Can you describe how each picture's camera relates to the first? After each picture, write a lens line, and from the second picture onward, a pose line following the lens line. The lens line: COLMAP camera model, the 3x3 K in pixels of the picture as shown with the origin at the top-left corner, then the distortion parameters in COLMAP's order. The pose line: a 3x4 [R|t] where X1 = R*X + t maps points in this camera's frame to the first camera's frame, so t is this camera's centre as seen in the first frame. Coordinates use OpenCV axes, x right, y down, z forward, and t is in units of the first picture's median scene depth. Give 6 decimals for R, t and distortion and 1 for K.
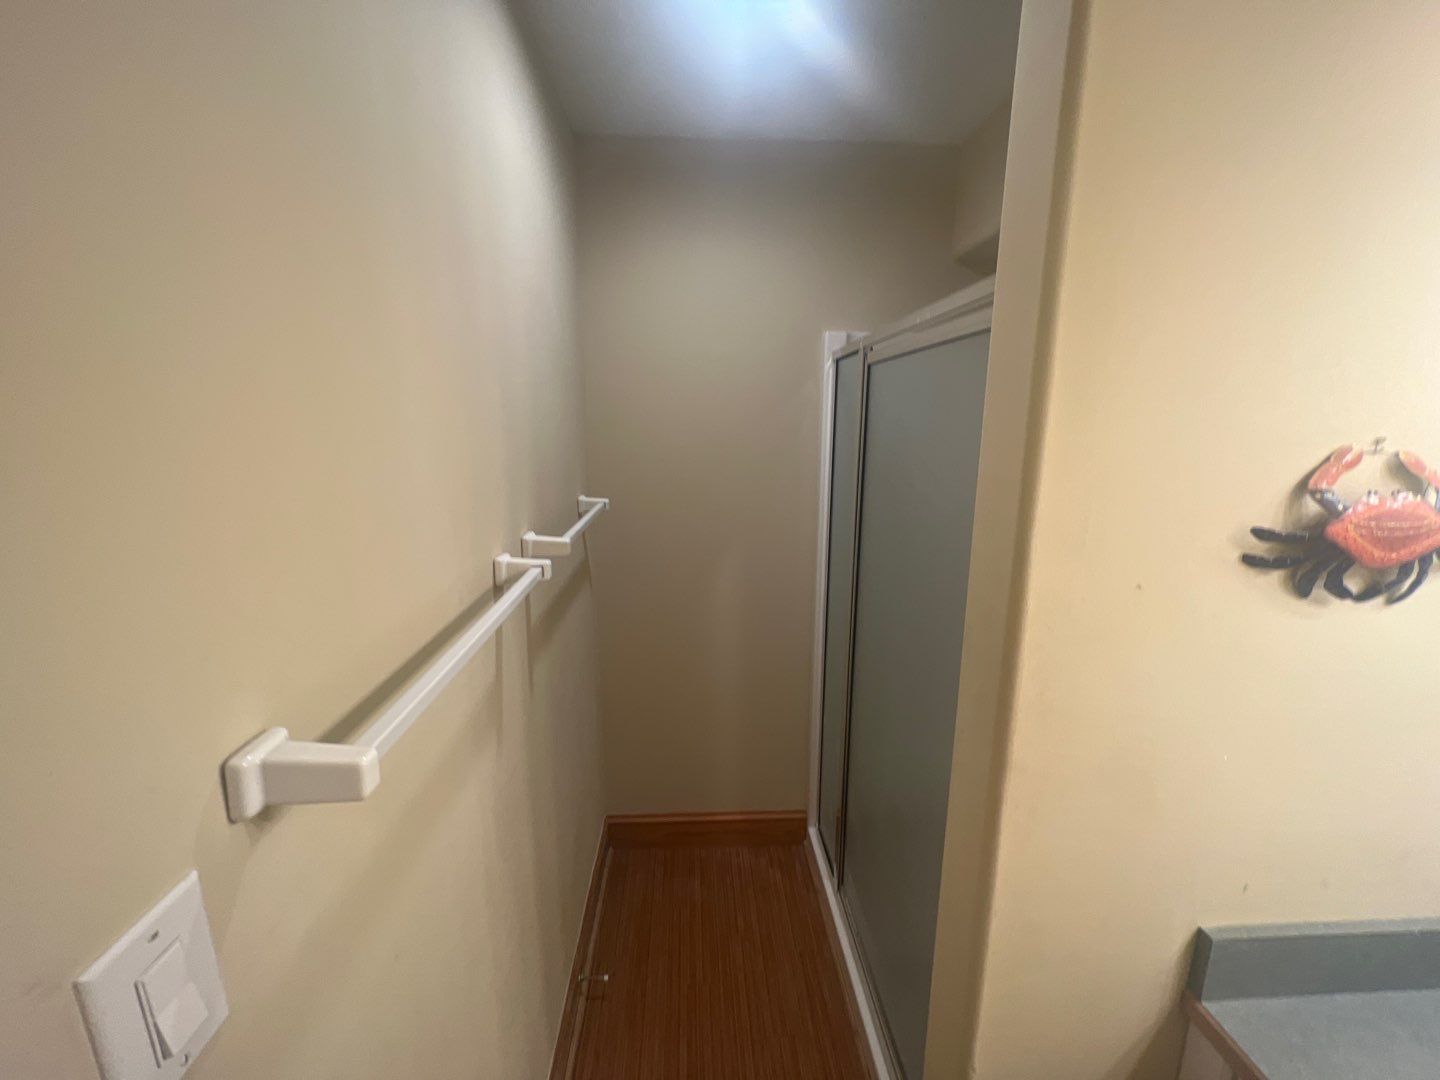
lens RADIAL K [[574.9, 0, 717.1], [0, 574.9, 538.8], [0, 0, 1]] dist [-0.001987, 0.000001]
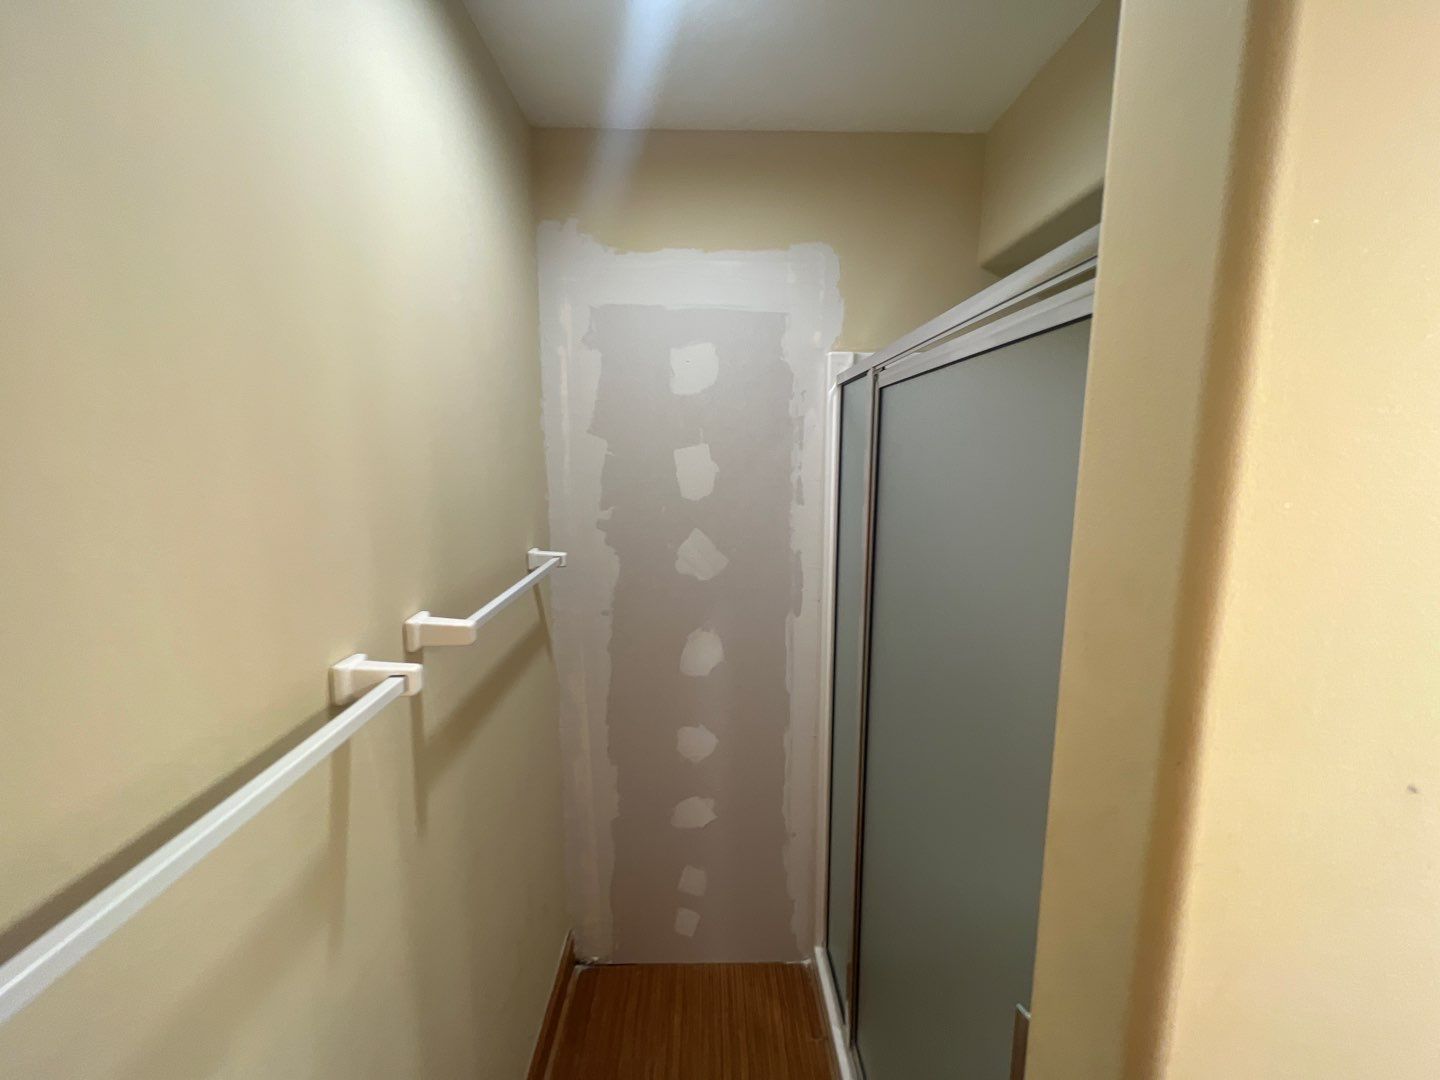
lens RADIAL K [[574.9, 0, 717.1], [0, 574.9, 538.8], [0, 0, 1]] dist [-0.001987, 0.000001]
pose [[0.999747, -0.000243, -0.022472, 0.074586], [-0.000933, 0.998630, -0.052313, -0.071265], [0.022454, 0.052321, 0.998378, 0.283391]]
